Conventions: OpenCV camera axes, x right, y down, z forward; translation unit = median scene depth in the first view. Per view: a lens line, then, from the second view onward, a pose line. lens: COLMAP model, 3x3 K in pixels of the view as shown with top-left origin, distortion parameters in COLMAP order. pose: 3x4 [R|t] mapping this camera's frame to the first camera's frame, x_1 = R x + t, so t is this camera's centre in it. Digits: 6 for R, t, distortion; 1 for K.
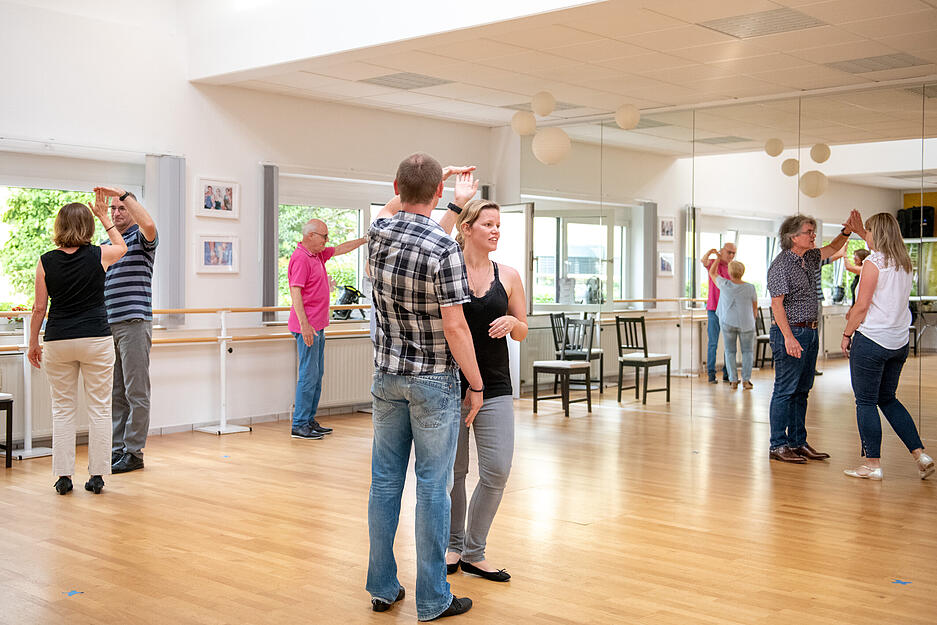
lens RADIAL K [[1107.7, 0, 451.7], [0, 1107.7, 302.2], [0, 0, 1]] dist [0.044037, -0.015283]
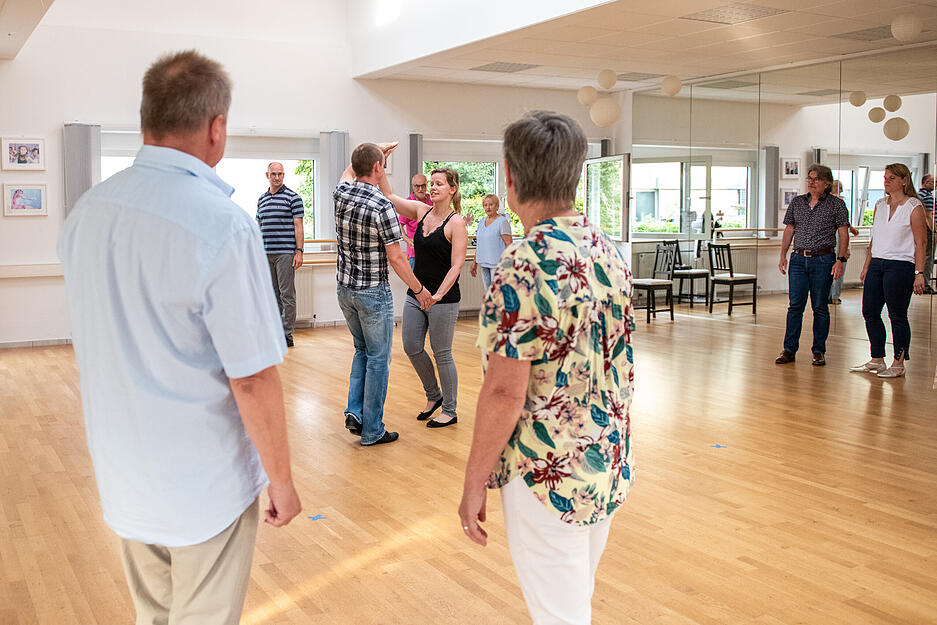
lens RADIAL K [[959.3, 0, 464.7], [0, 959.3, 290.1], [0, 0, 1]] dist [-0.008485, -0.013743]
pose [[0.943397, 0.020716, -0.331017, 0.261929], [0.002882, 0.997498, 0.070640, -0.012352], [0.331652, -0.067596, 0.940977, -0.100398]]
